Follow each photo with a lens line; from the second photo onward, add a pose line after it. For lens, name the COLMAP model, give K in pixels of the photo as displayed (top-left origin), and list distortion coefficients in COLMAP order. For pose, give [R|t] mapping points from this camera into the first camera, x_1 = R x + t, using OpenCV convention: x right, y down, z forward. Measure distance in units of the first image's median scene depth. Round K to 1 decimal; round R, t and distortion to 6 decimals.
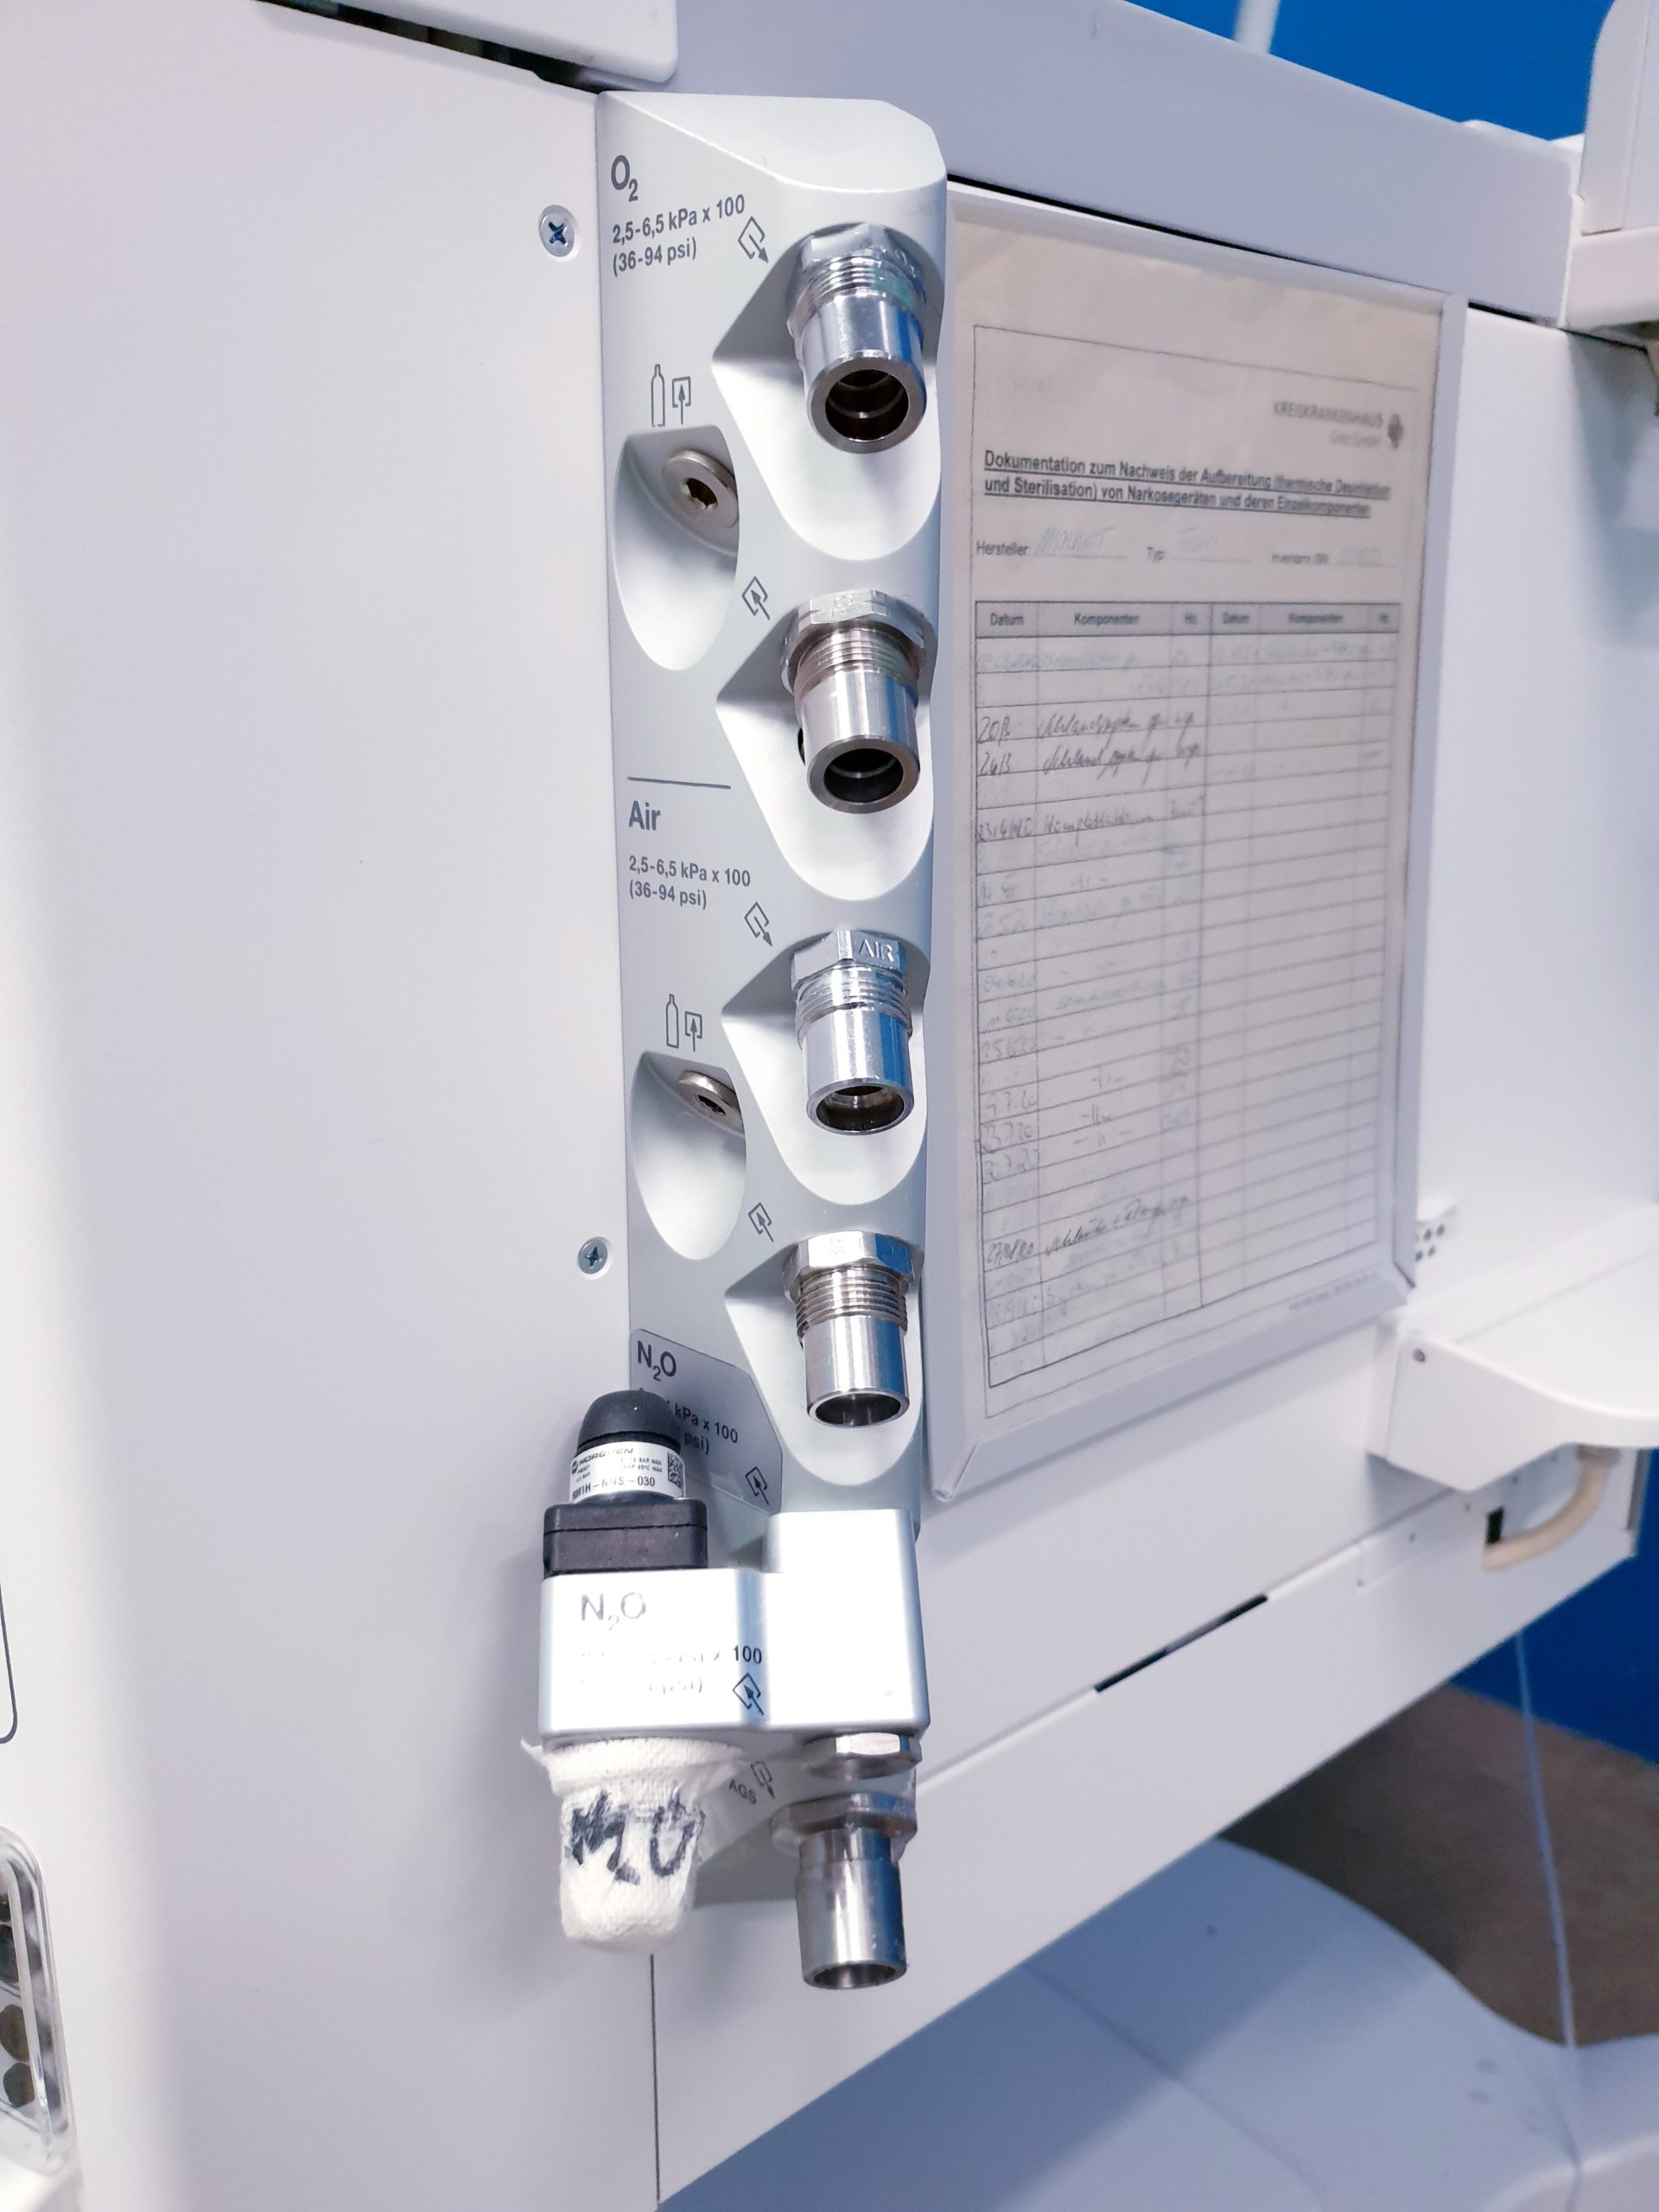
lens RADIAL K [[1889.7, 0, 829.5], [0, 1889.7, 1106.0], [0, 0, 1]] dist [-0.015203, -0.009872]
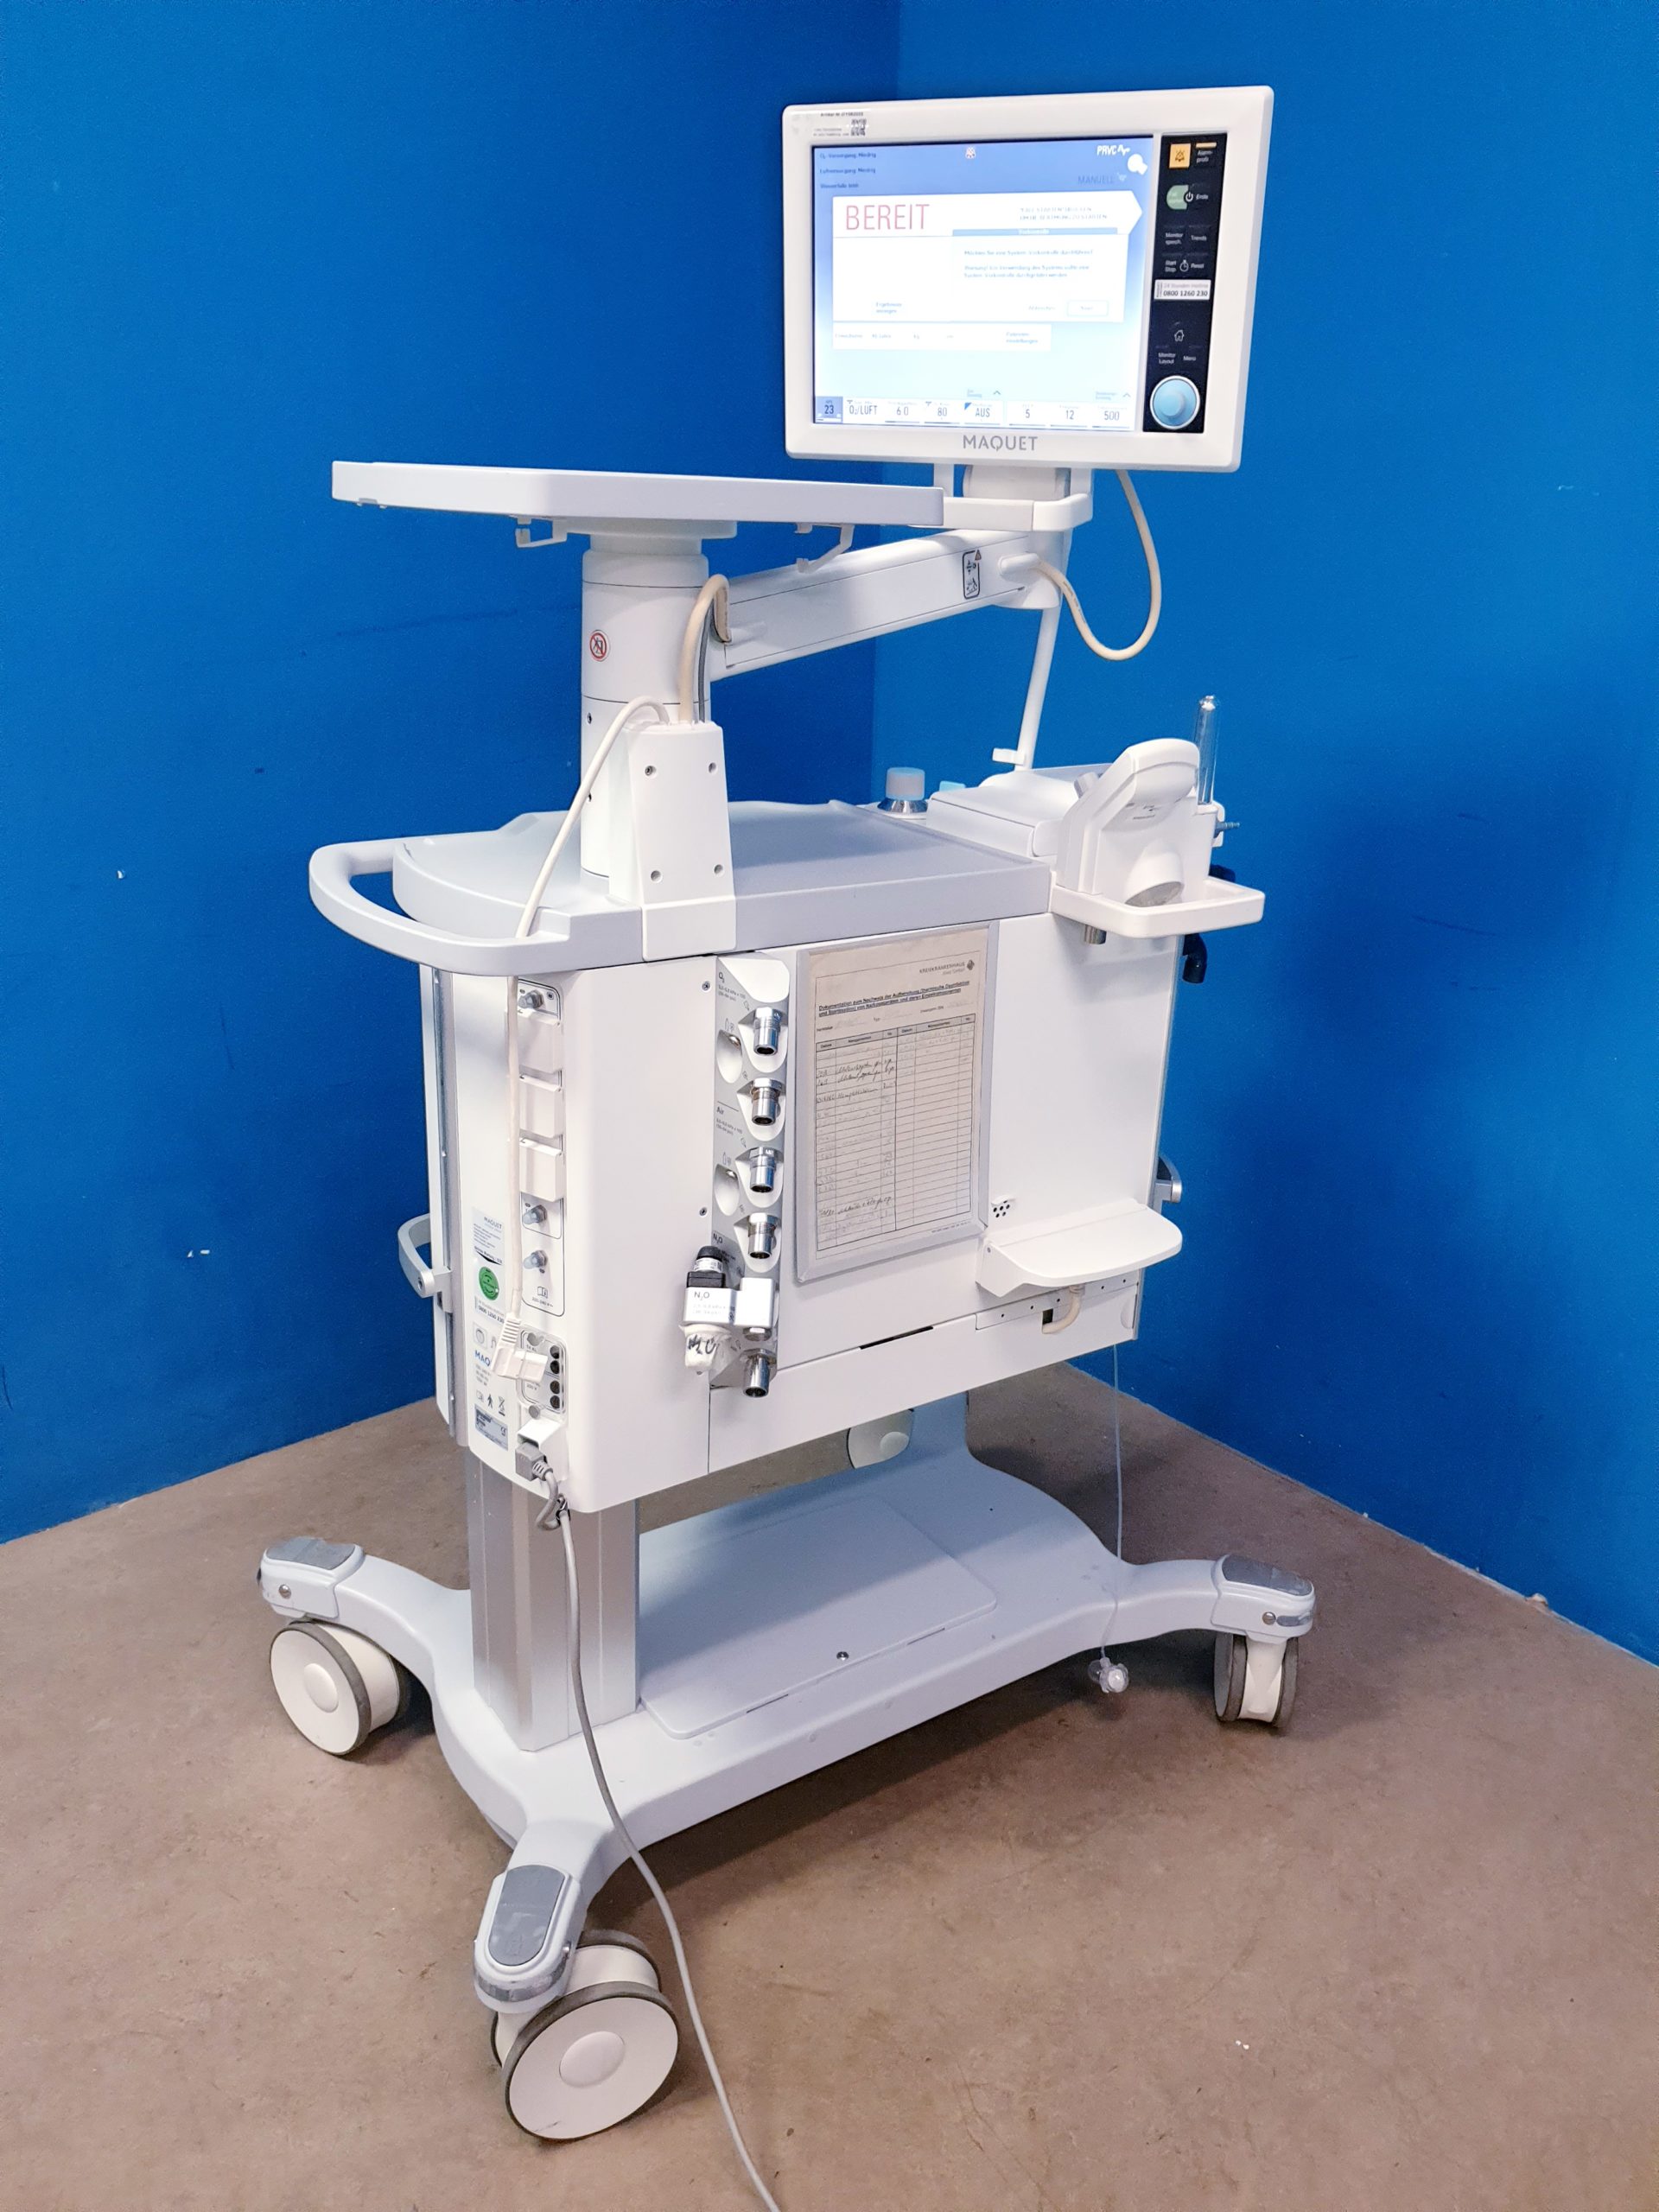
lens RADIAL K [[1861.1, 0, 824.0], [0, 1861.1, 1043.7], [0, 0, 1]] dist [0.006667, 0.005081]
pose [[0.993056, 0.066217, -0.097240, 0.492559], [-0.060826, 0.996497, 0.057394, -0.522472], [0.100700, -0.051081, 0.993605, -2.903962]]
